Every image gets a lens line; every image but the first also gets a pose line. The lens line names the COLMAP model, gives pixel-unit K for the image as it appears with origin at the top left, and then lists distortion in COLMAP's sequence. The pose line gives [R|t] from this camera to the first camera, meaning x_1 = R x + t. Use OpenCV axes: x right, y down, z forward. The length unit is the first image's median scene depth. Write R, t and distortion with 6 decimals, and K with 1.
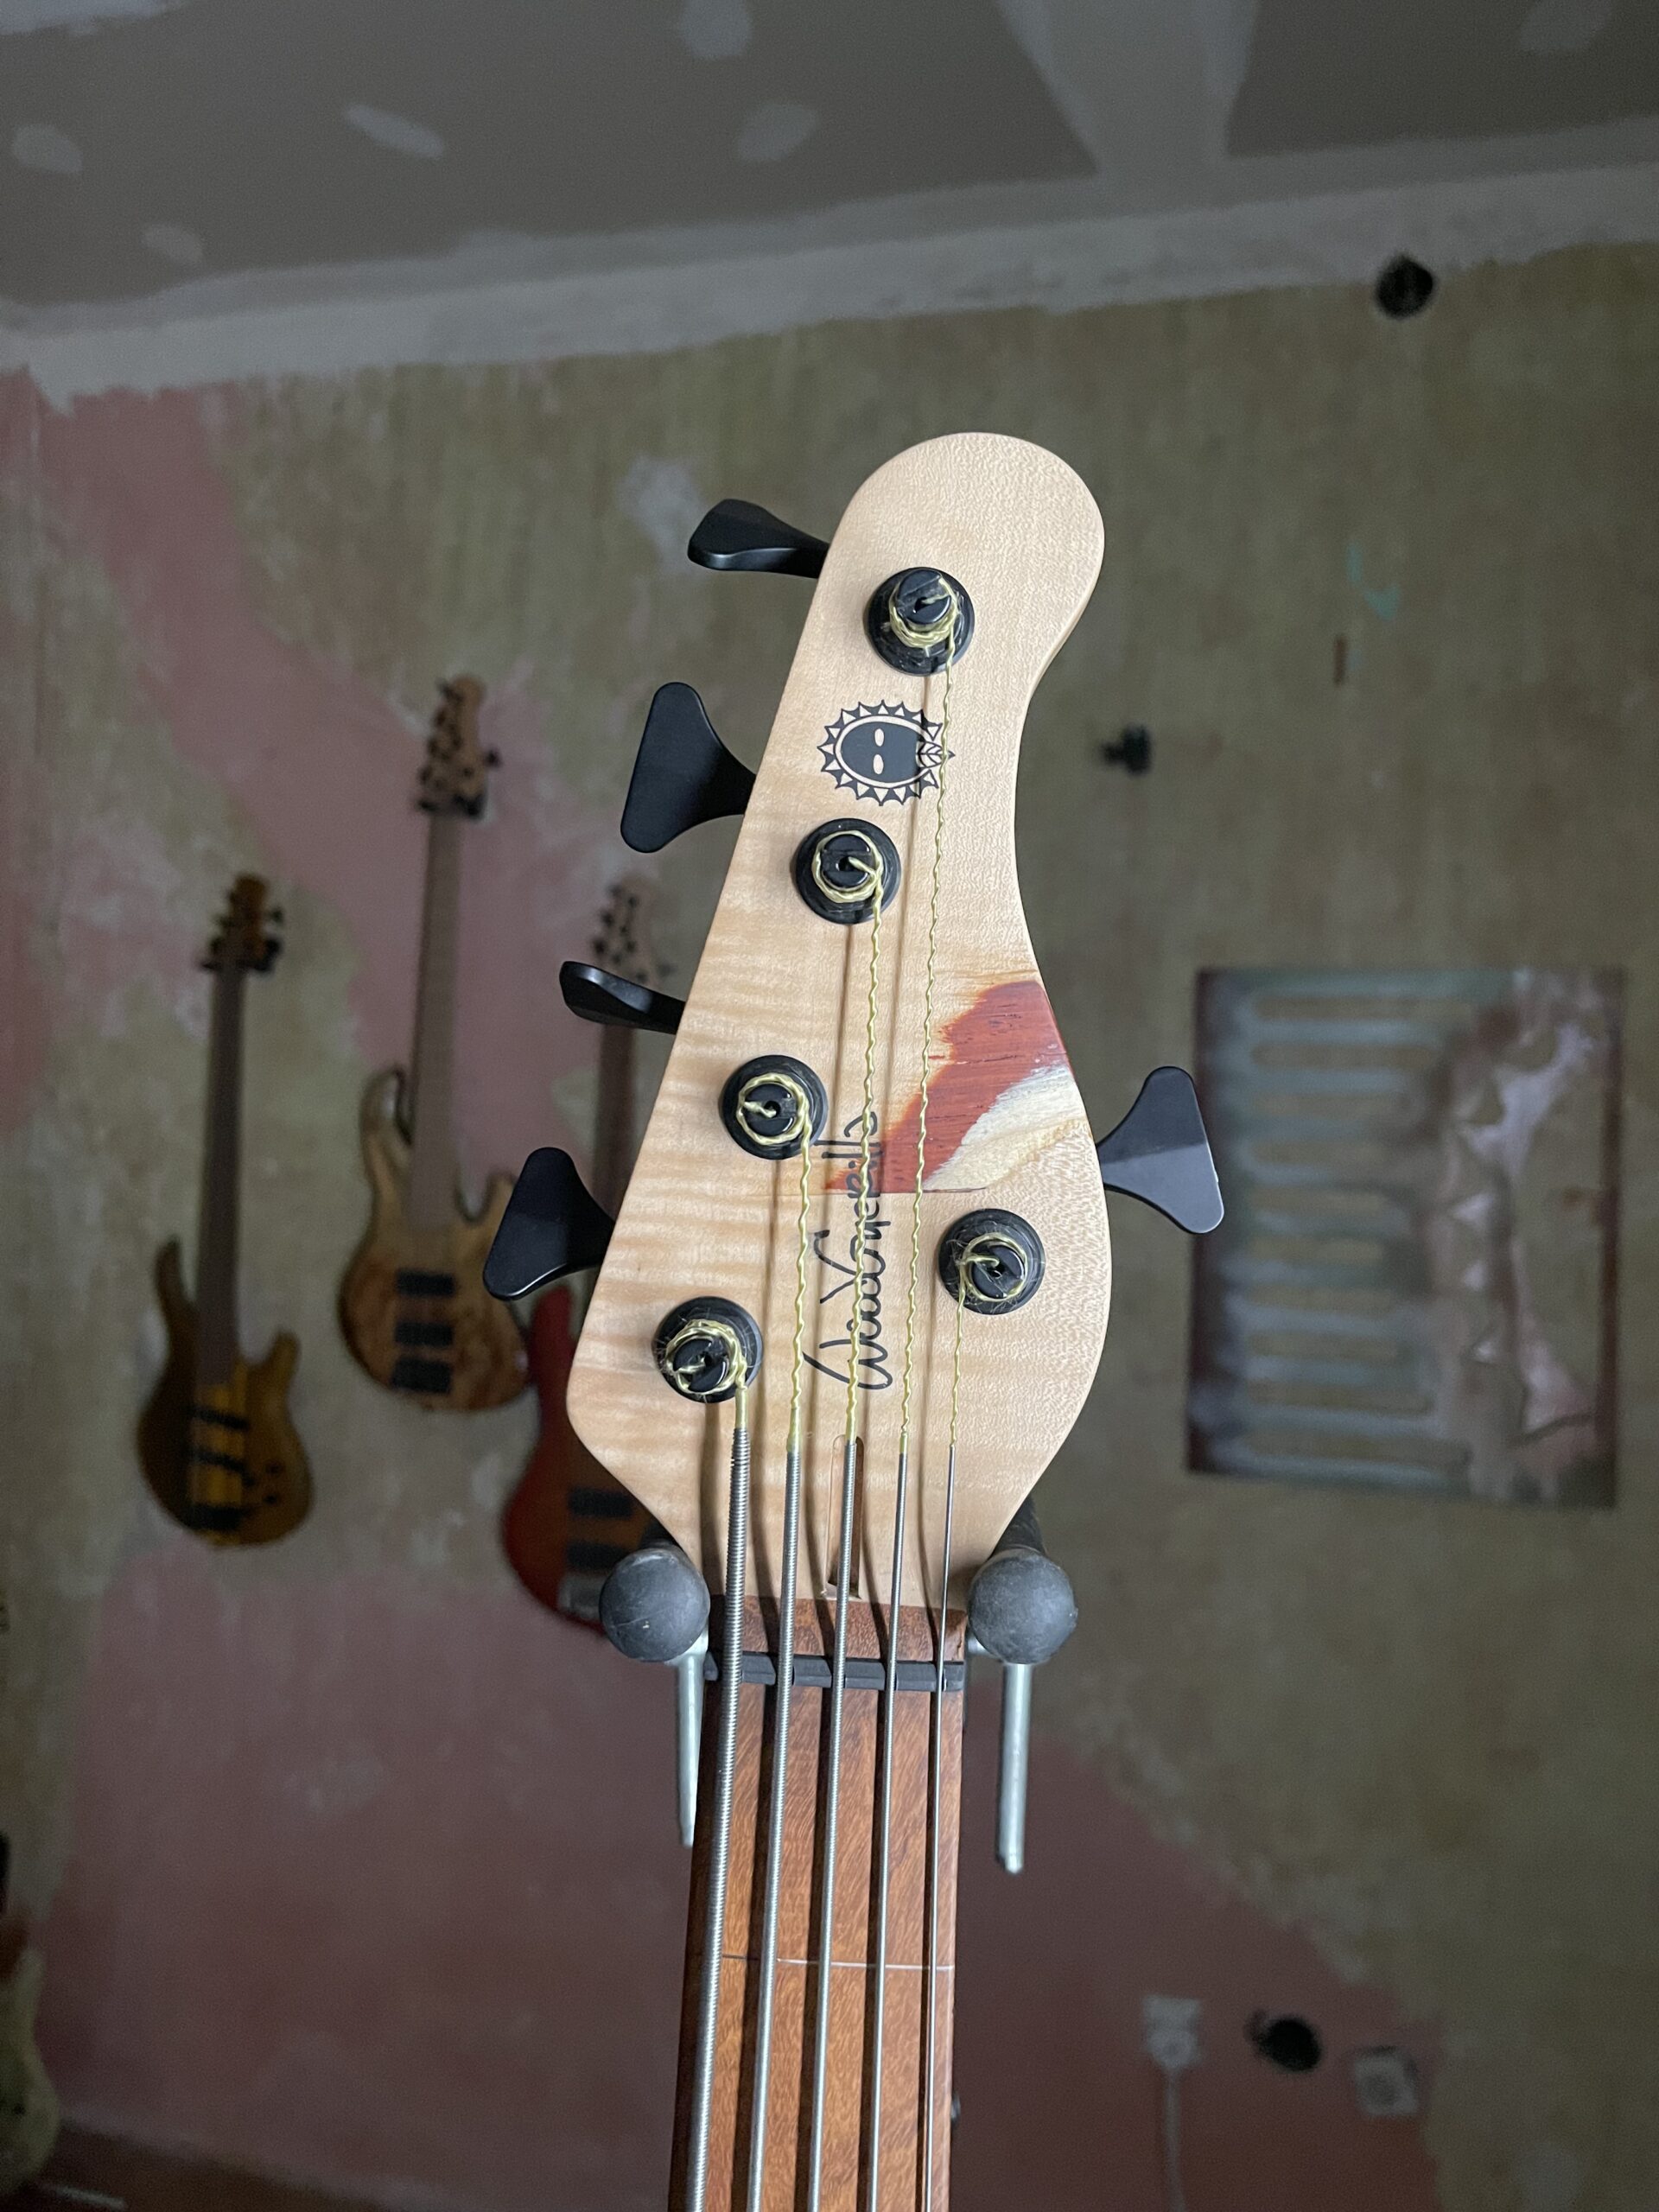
lens RADIAL K [[1712.6, 0, 832.5], [0, 1712.6, 1081.5], [0, 0, 1]] dist [0.059687, -0.091327]
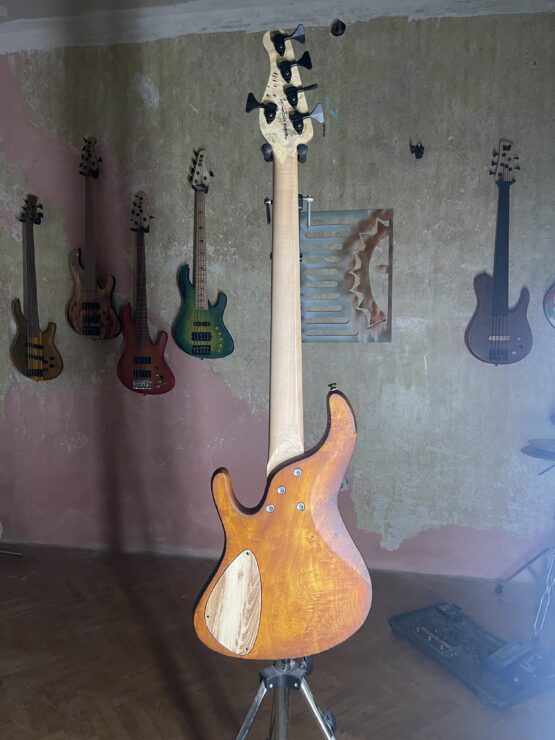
lens RADIAL K [[572.9, 0, 283.0], [0, 572.9, 373.3], [0, 0, 1]] dist [0.059687, -0.091327]
pose [[0.993626, -0.040128, 0.105341, 0.039879], [0.029473, 0.994468, 0.100820, 0.149640], [-0.108804, -0.097073, 0.989312, -0.292073]]
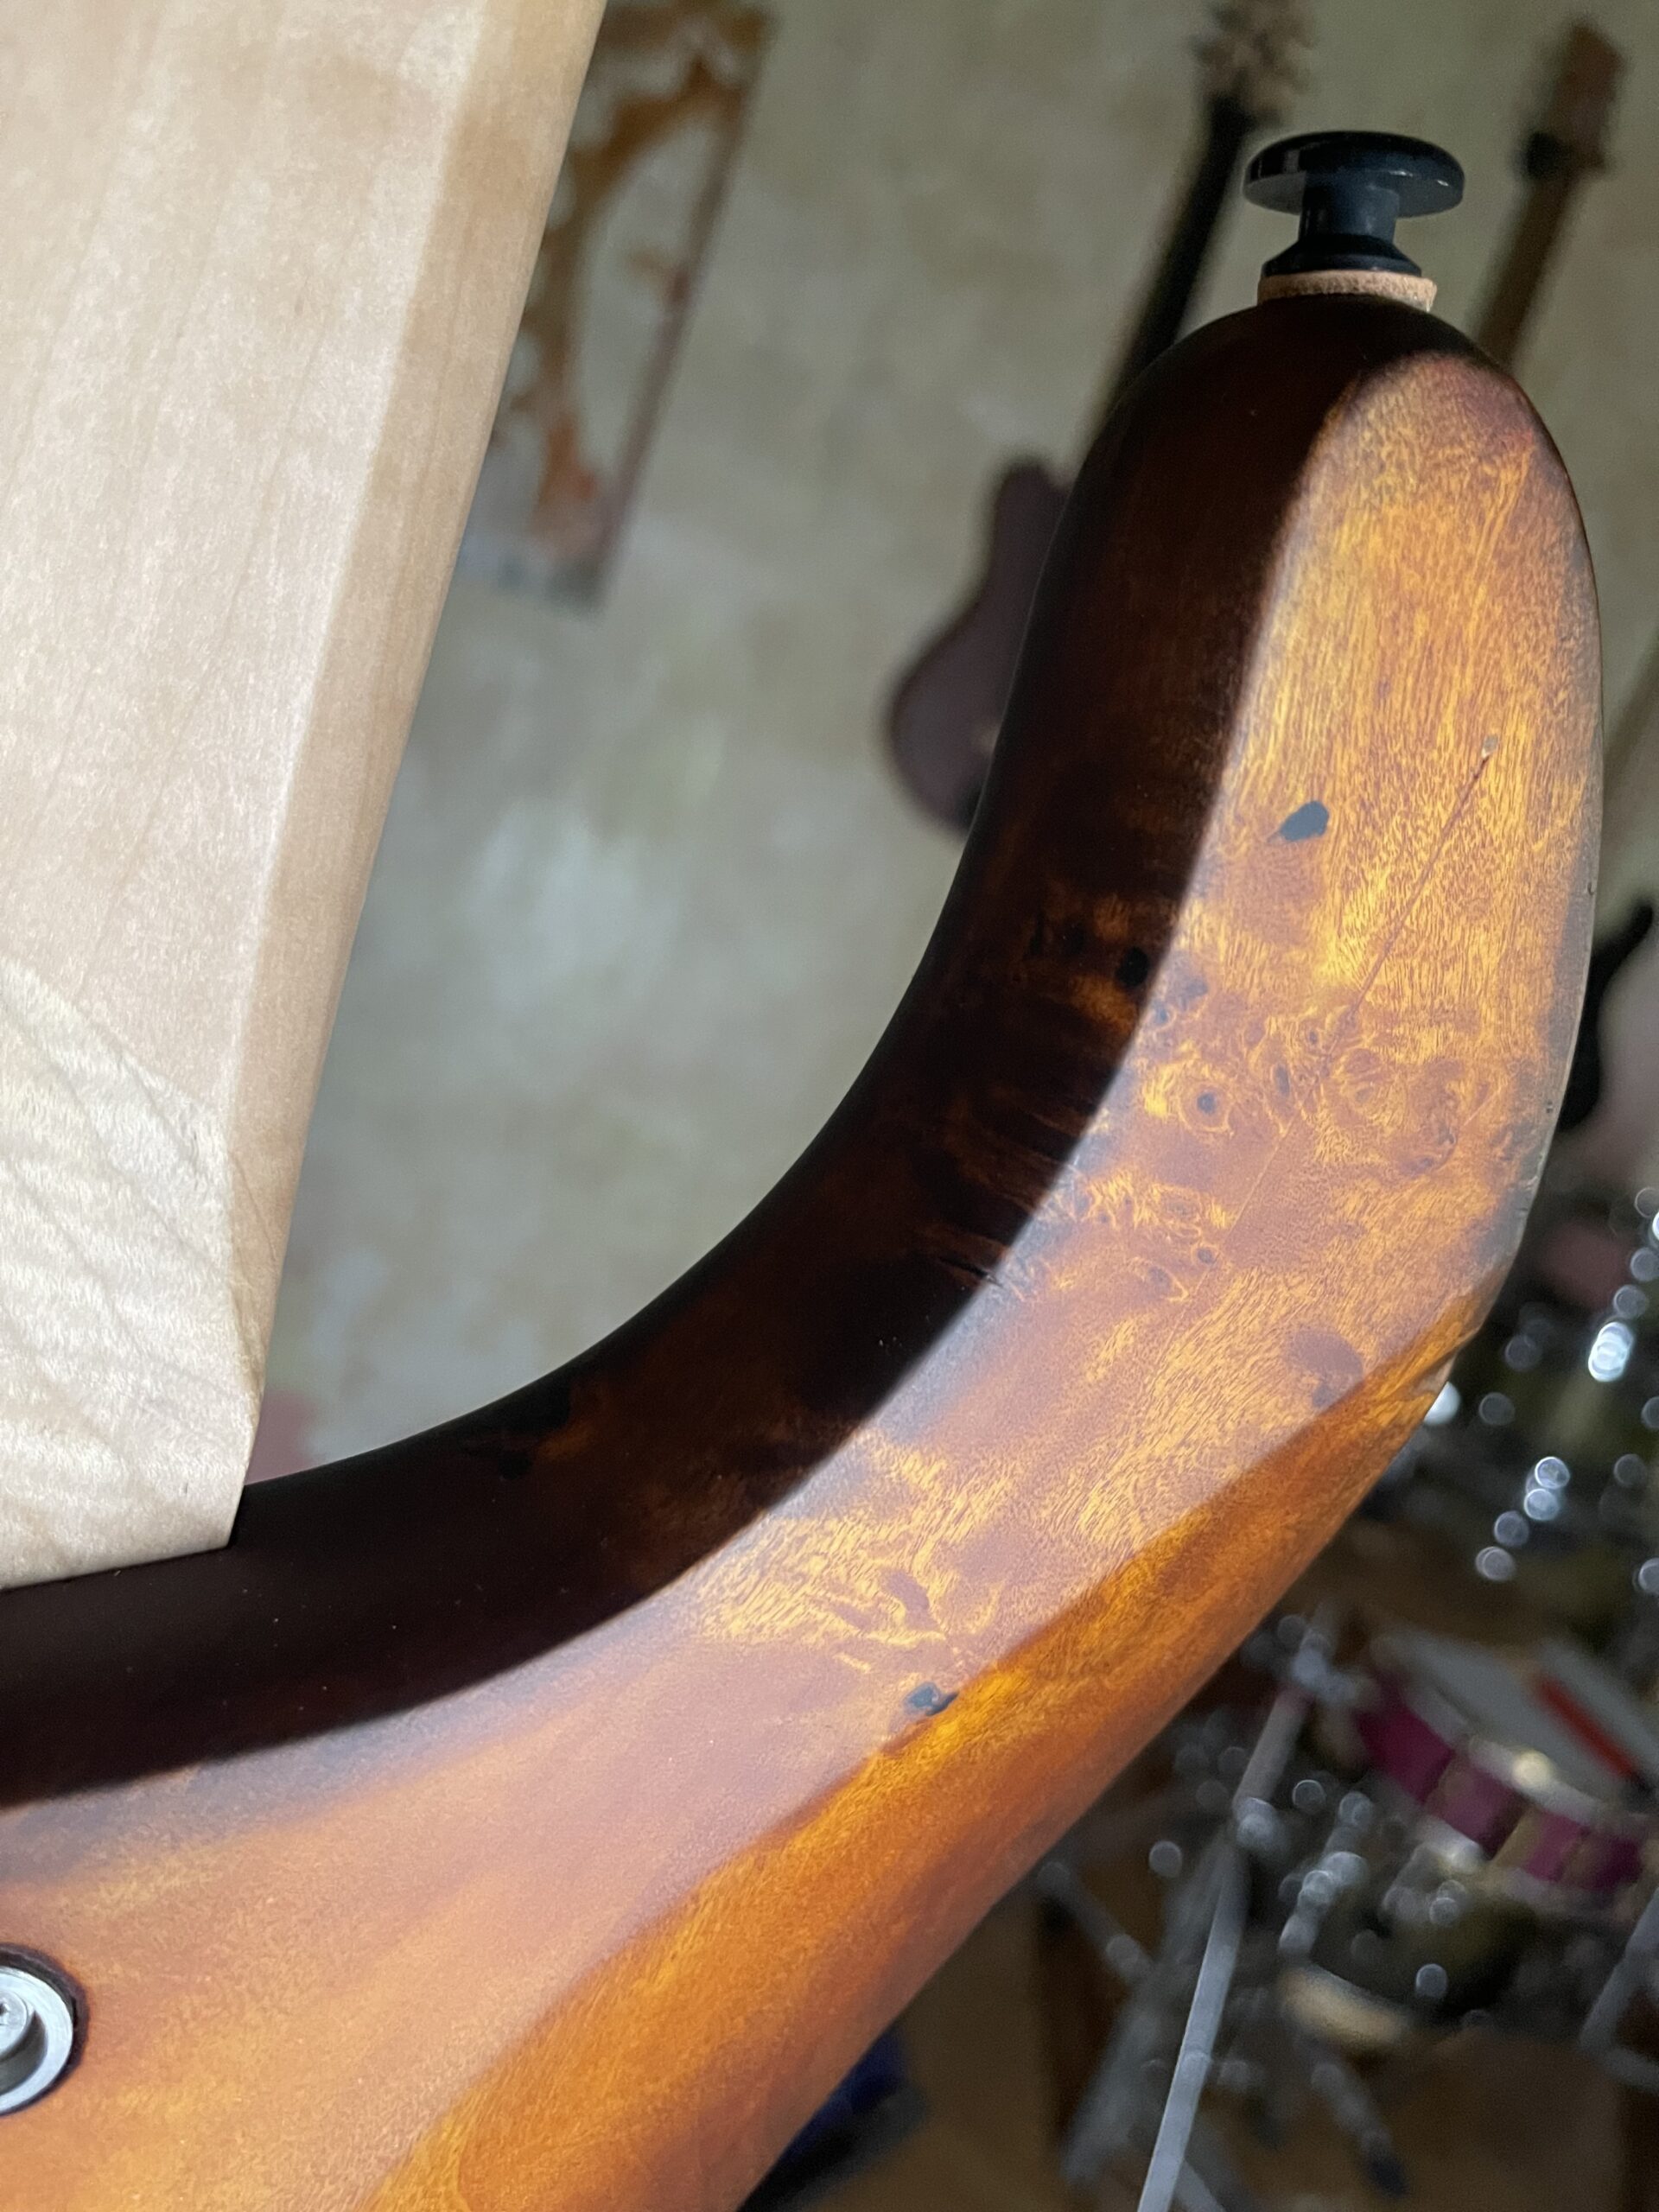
lens RADIAL K [[1712.6, 0, 814.2], [0, 1712.6, 1069.3], [0, 0, 1]] dist [0.059687, -0.091327]
pose [[0.837114, 0.161217, 0.522732, 0.081061], [-0.303226, 0.932096, 0.198121, 0.220222], [-0.455296, -0.324356, 0.829155, 0.062244]]
